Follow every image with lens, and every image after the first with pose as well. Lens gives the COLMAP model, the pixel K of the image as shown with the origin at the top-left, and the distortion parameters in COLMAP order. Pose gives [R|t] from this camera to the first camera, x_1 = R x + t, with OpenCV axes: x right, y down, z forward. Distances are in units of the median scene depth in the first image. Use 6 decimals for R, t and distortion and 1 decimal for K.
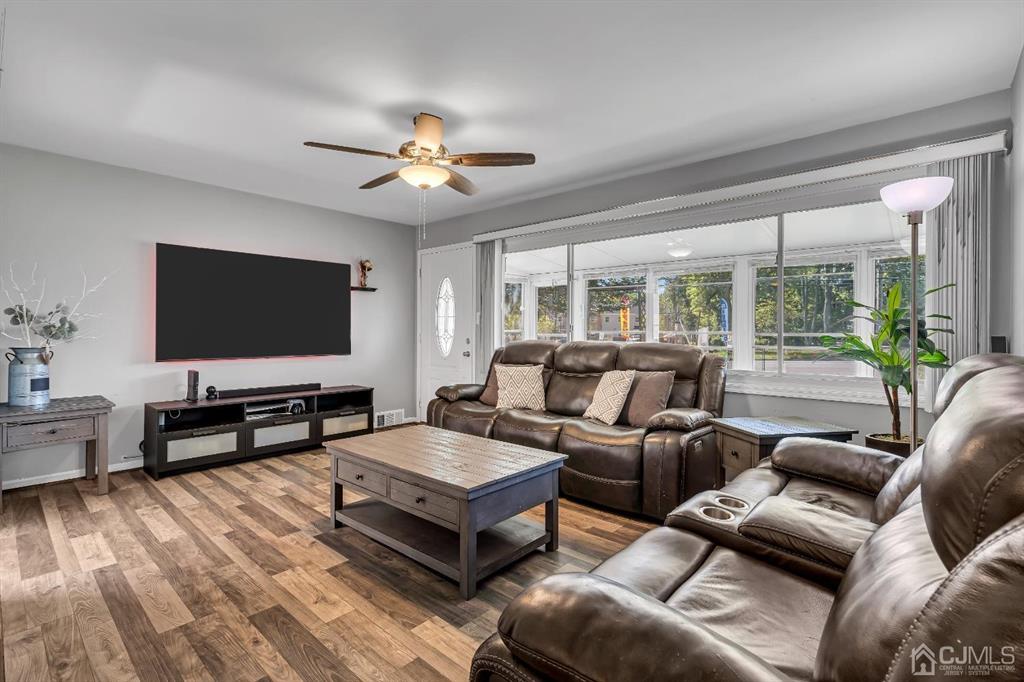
lens RADIAL K [[471.4, 0, 511.4], [0, 471.4, 334.2], [0, 0, 1]] dist [-0.011026, -0.000116]
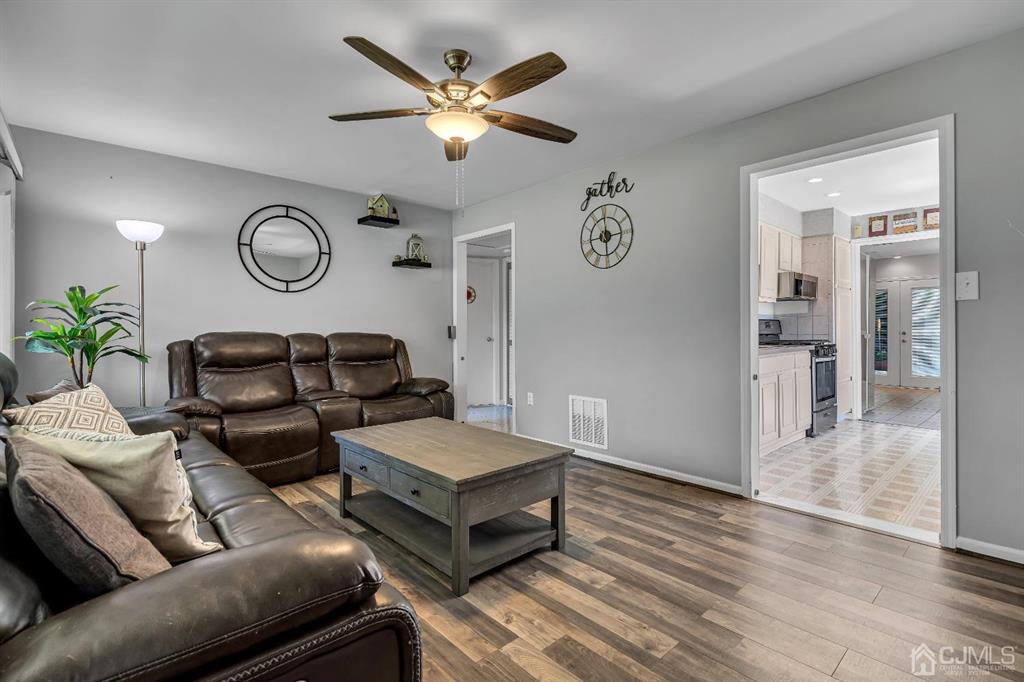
lens RADIAL K [[471.4, 0, 507.4], [0, 471.4, 336.0], [0, 0, 1]] dist [-0.011026, -0.000116]
pose [[-0.993566, 0.004524, 0.113168, -0.432986], [0.006259, 0.999868, 0.014986, 0.008506], [-0.113085, 0.015598, -0.993463, 2.129996]]
